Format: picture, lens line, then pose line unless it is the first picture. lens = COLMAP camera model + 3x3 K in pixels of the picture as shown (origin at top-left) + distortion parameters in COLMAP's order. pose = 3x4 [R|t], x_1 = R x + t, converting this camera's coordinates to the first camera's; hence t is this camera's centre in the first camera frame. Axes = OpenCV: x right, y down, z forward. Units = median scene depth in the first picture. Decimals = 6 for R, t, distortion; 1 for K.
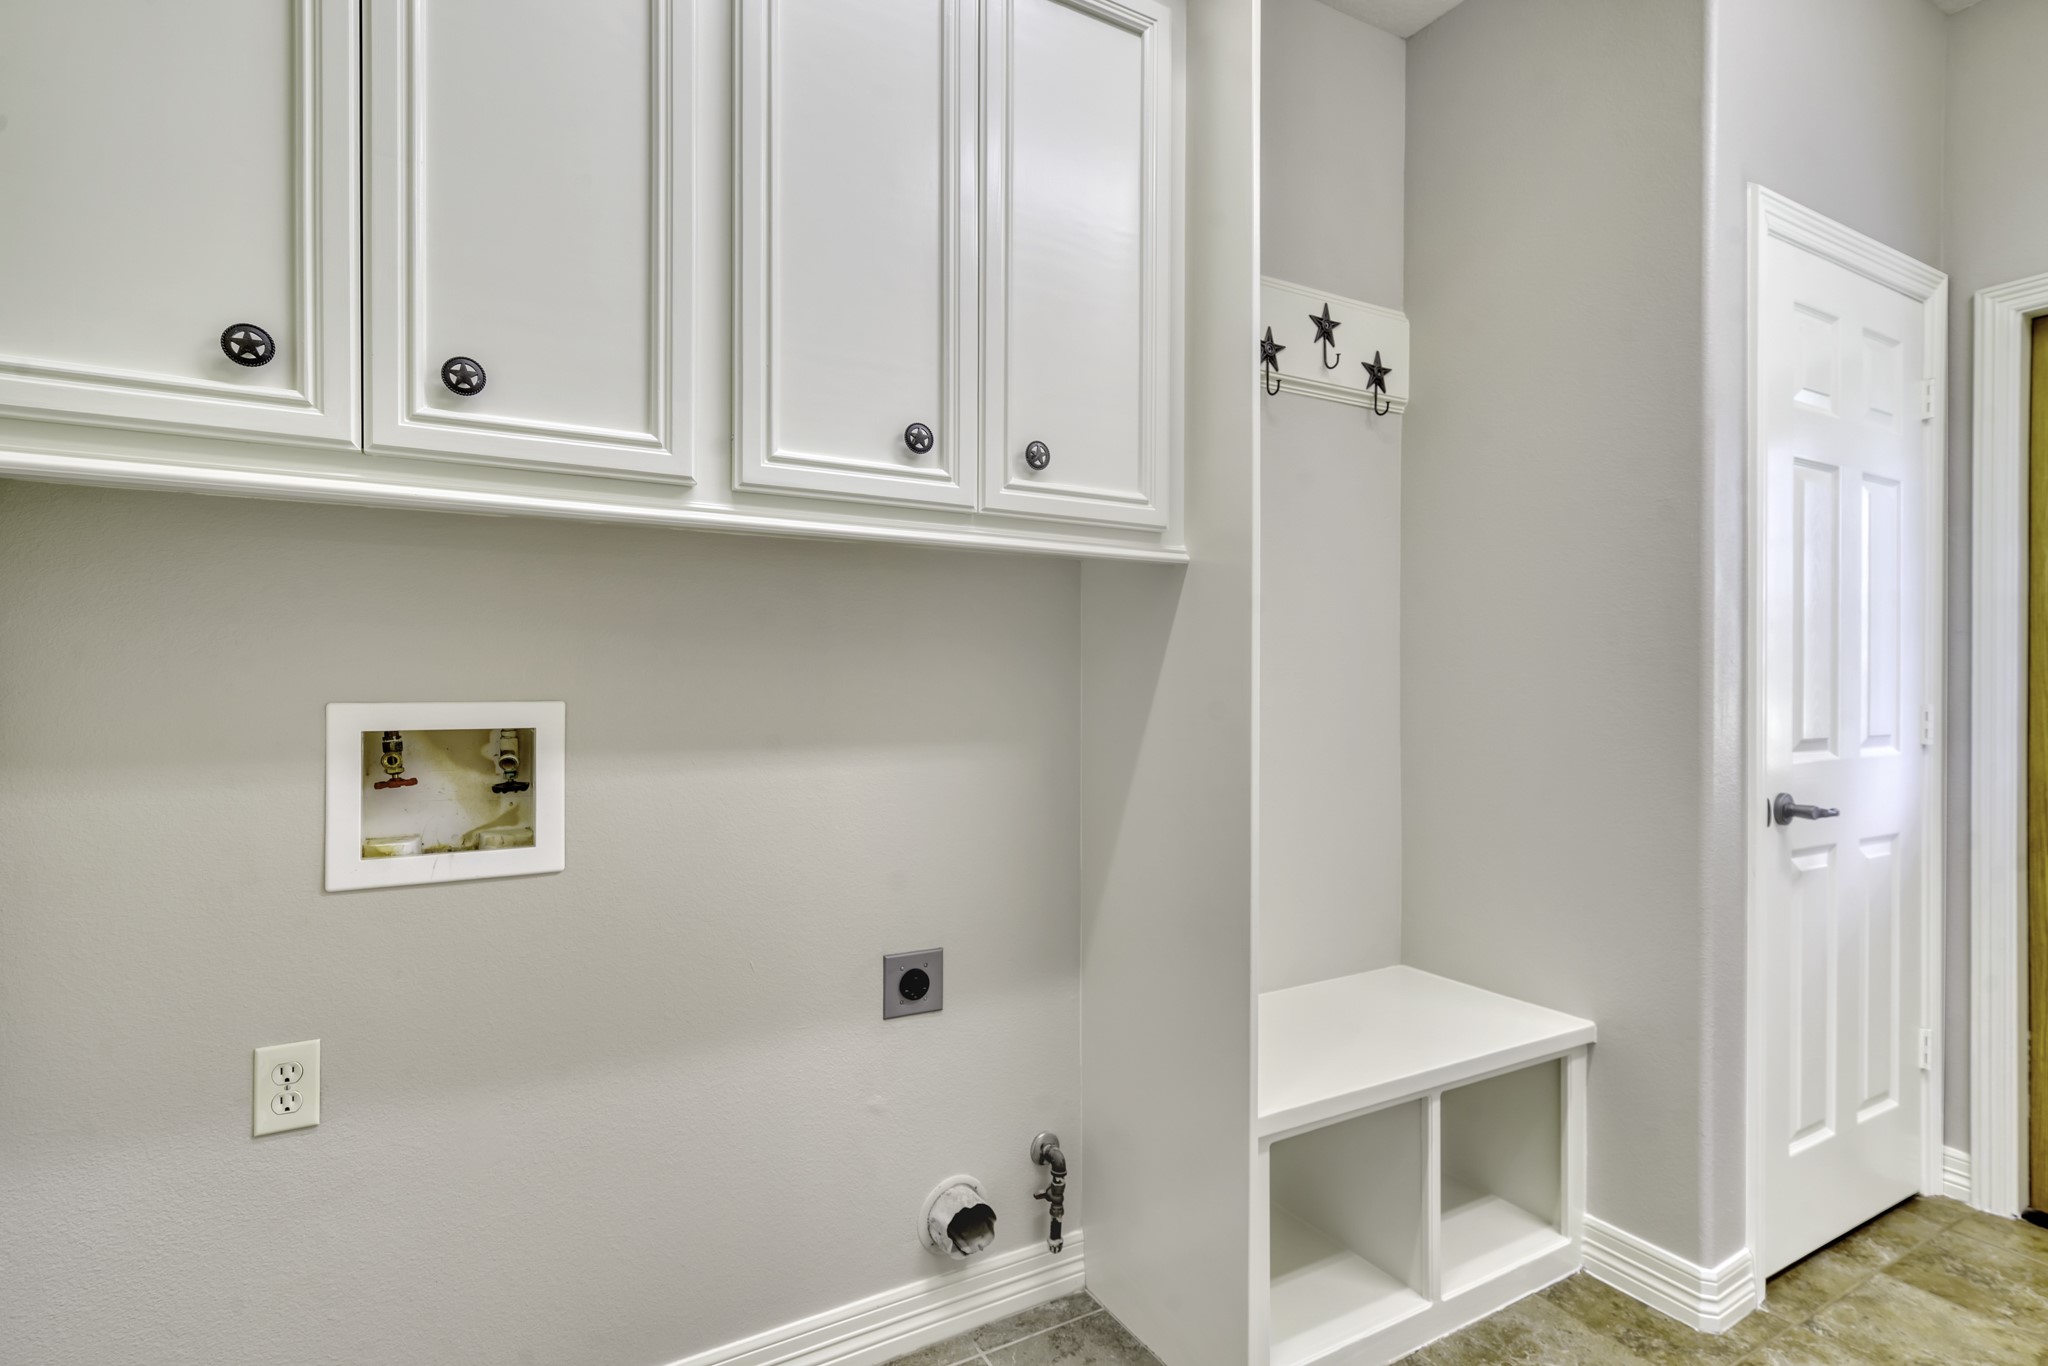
lens RADIAL K [[995.1, 0, 1027.2], [0, 995.1, 679.9], [0, 0, 1]] dist [0.019780, 0.000317]
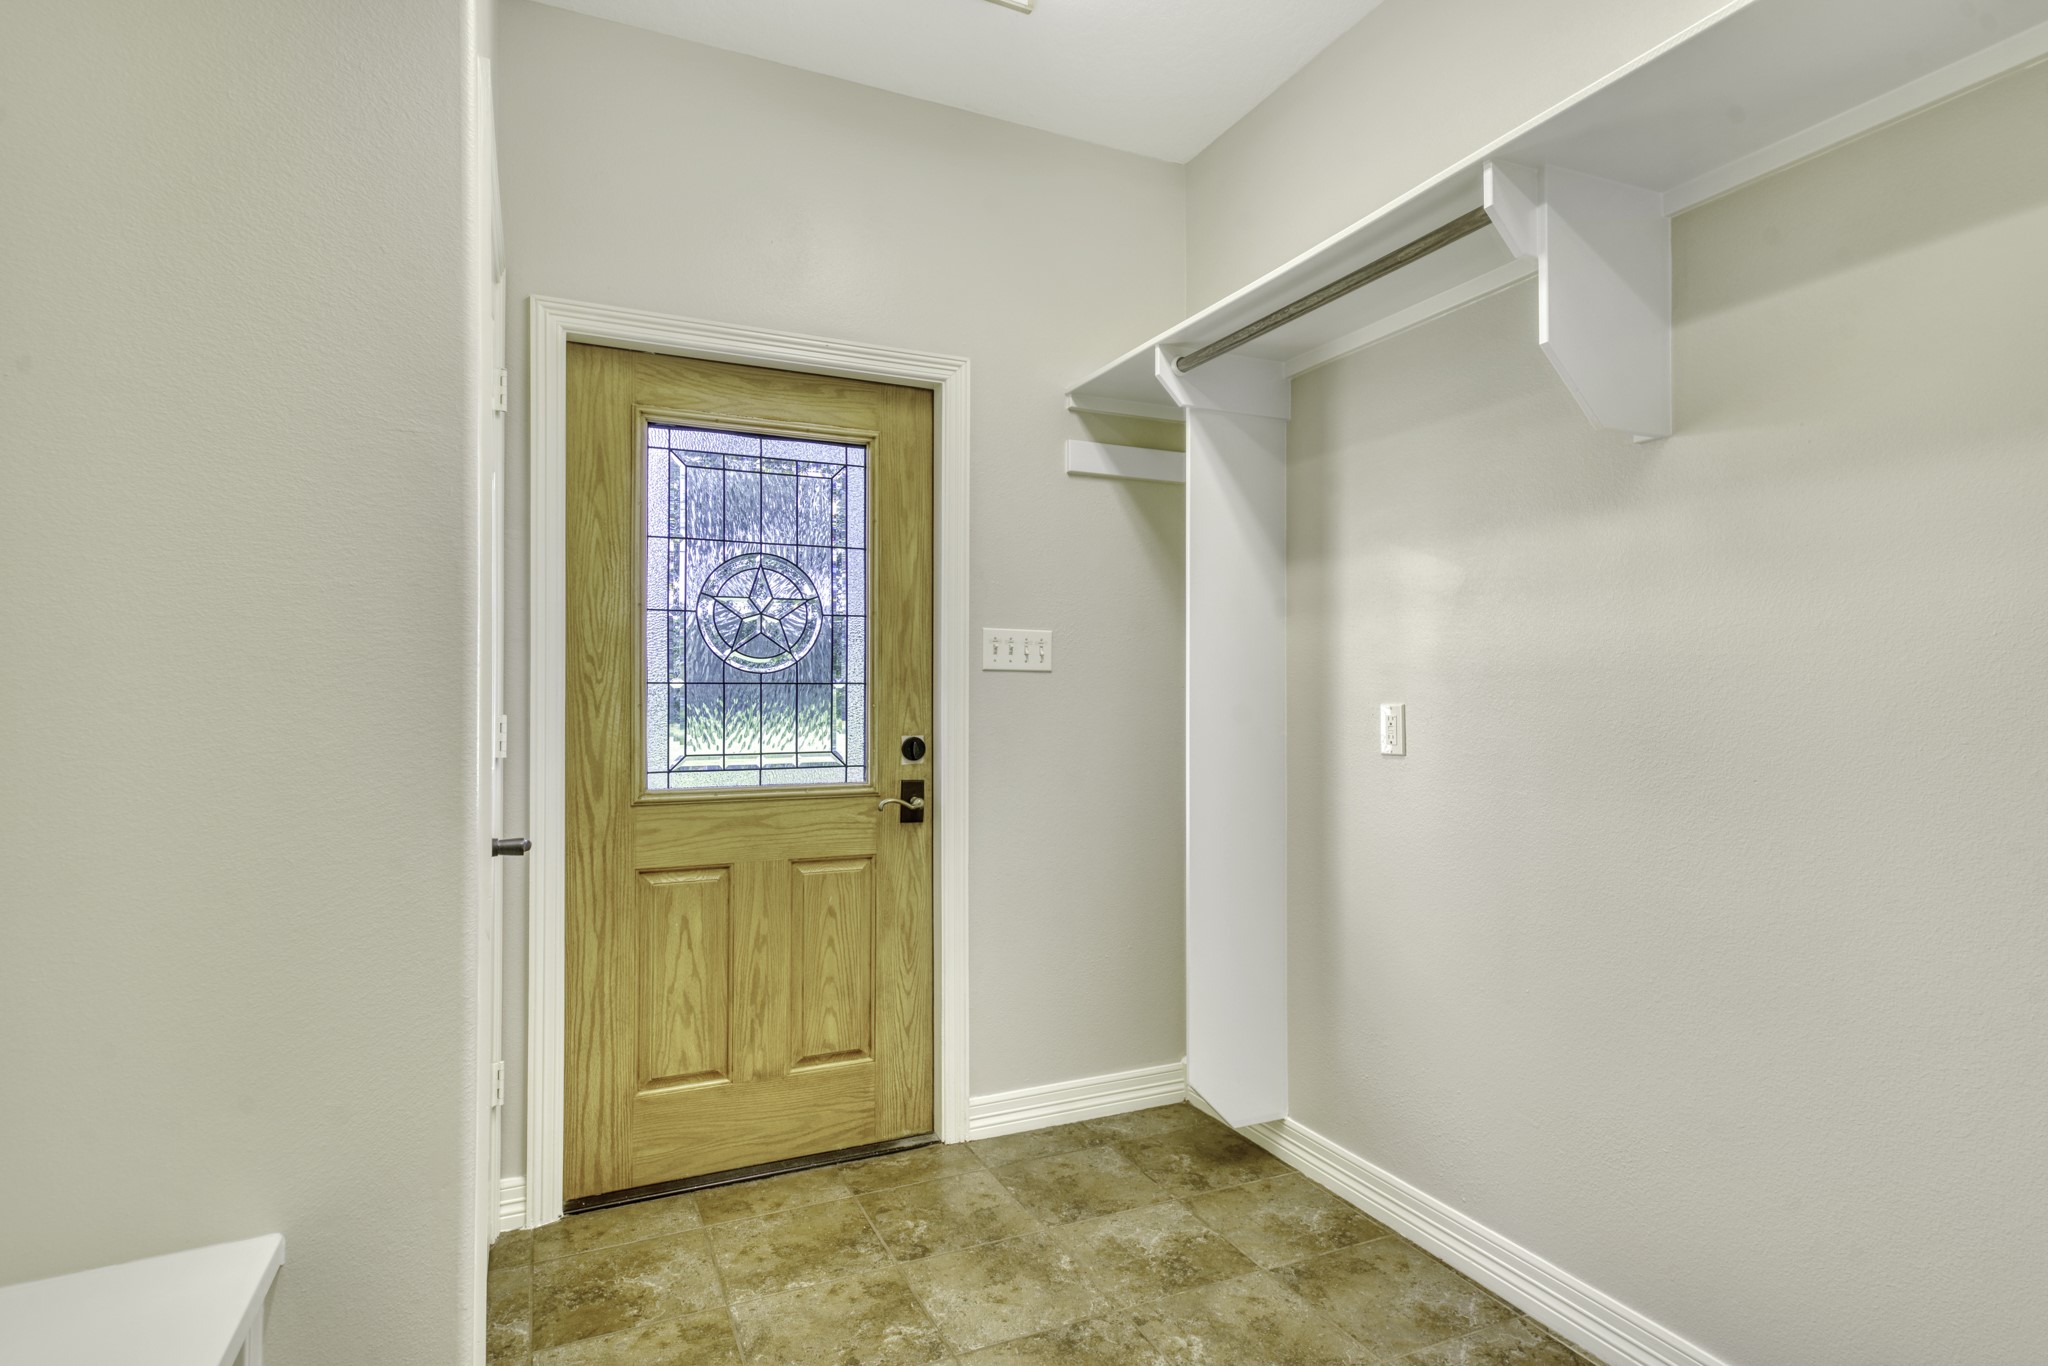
lens RADIAL K [[1062.9, 0, 1029.3], [0, 1062.9, 688.7], [0, 0, 1]] dist [0.001493, 0.000146]
pose [[0.070656, 0.003016, 0.997496, -0.062195], [0.004322, 0.999985, -0.003330, 0.005173], [-0.997491, 0.004546, 0.070642, 0.486286]]
